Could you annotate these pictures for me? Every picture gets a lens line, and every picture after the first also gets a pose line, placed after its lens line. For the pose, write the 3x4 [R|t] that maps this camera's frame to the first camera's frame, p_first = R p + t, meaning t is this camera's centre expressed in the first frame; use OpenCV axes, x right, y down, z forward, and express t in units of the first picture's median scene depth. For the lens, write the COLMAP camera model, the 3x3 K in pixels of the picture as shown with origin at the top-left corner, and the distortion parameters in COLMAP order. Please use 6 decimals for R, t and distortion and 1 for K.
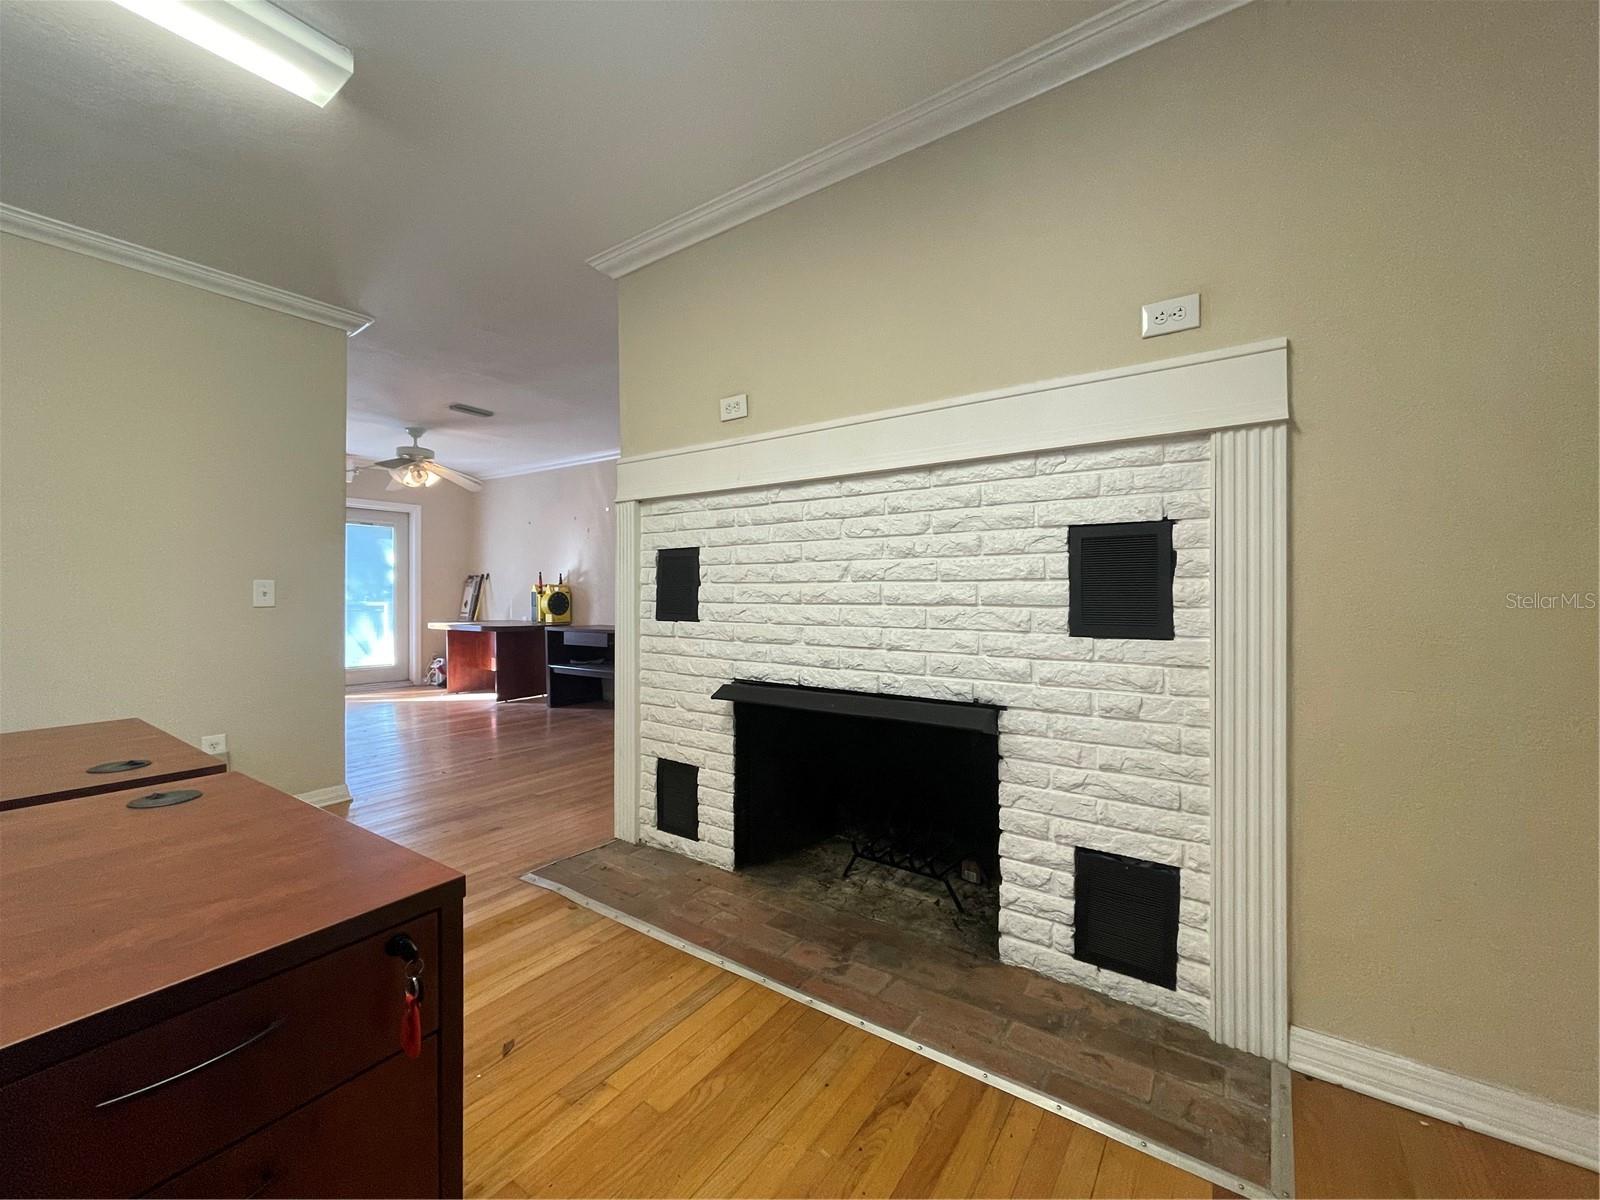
lens RADIAL K [[646.2, 0, 816.6], [0, 646.2, 591.0], [0, 0, 1]] dist [-0.000395, 0.000187]
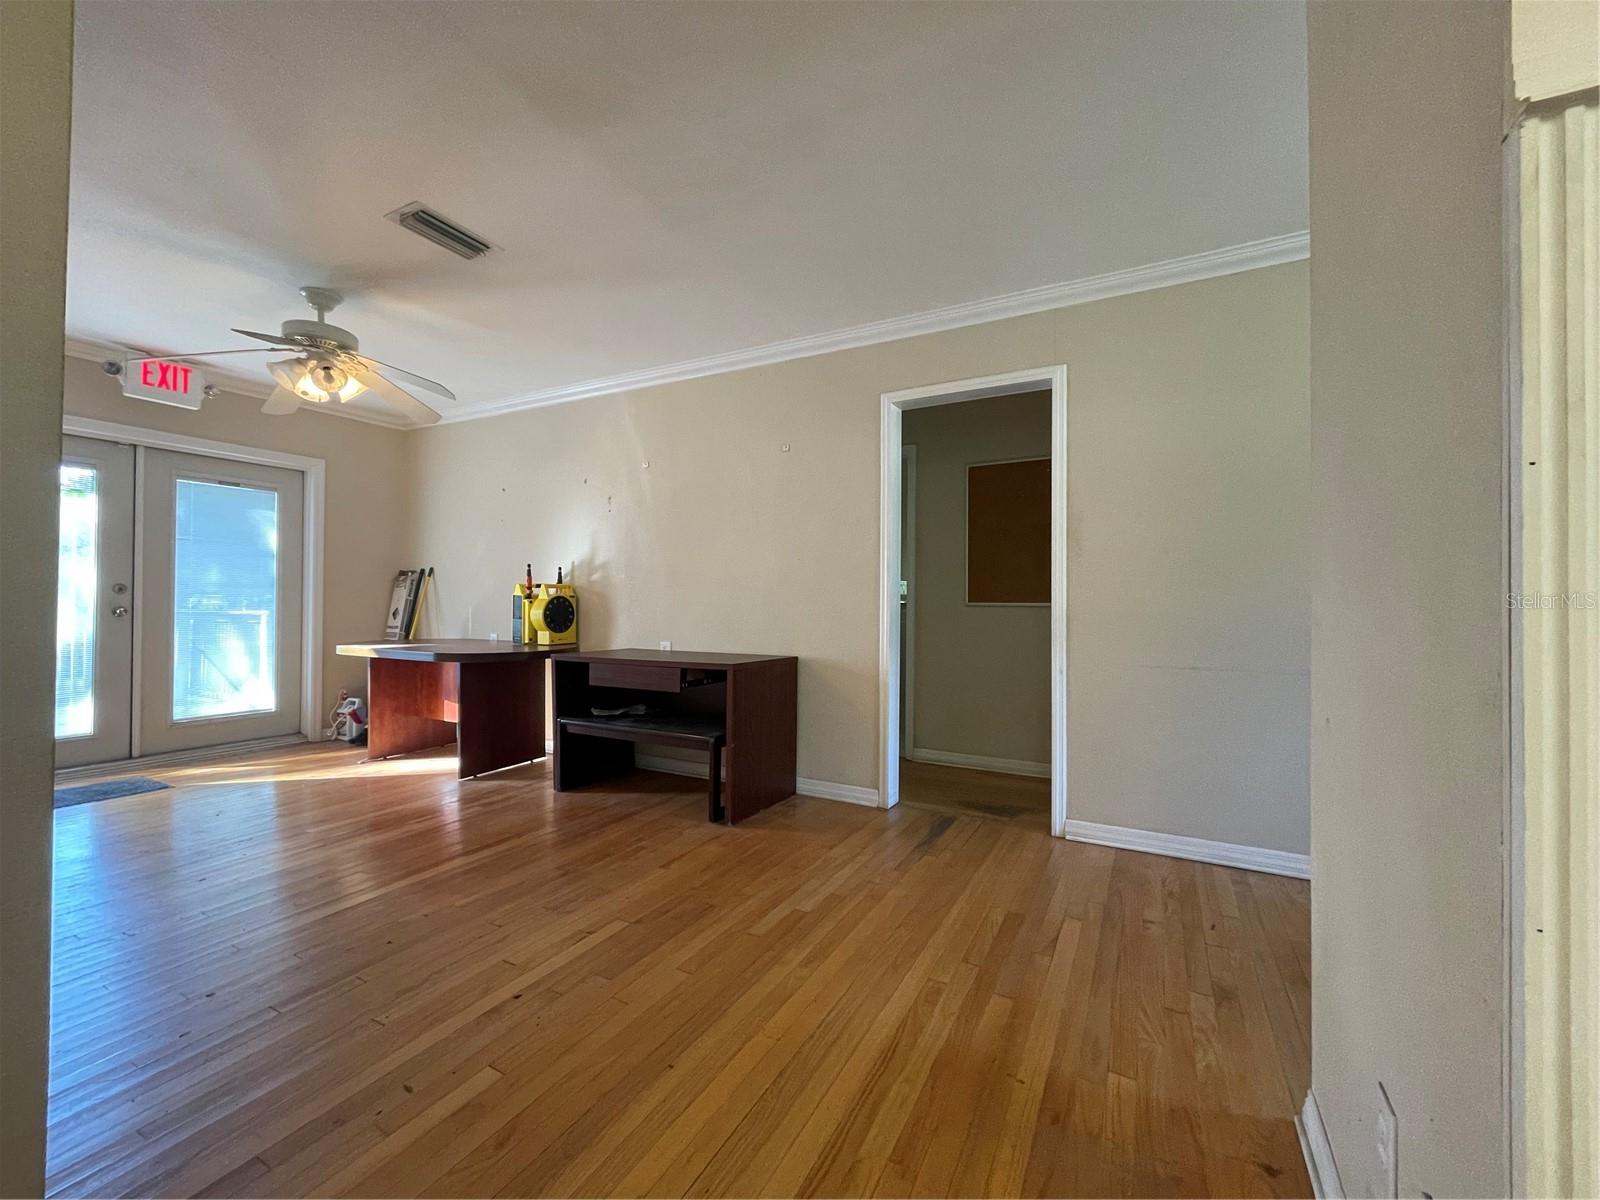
lens RADIAL K [[646.2, 0, 810.8], [0, 646.2, 590.8], [0, 0, 1]] dist [-0.000395, 0.000187]
pose [[0.994175, 0.006329, 0.107596, -0.221653], [-0.005333, 0.999940, -0.009544, 0.001167], [-0.107650, 0.008914, 0.994149, 0.344478]]
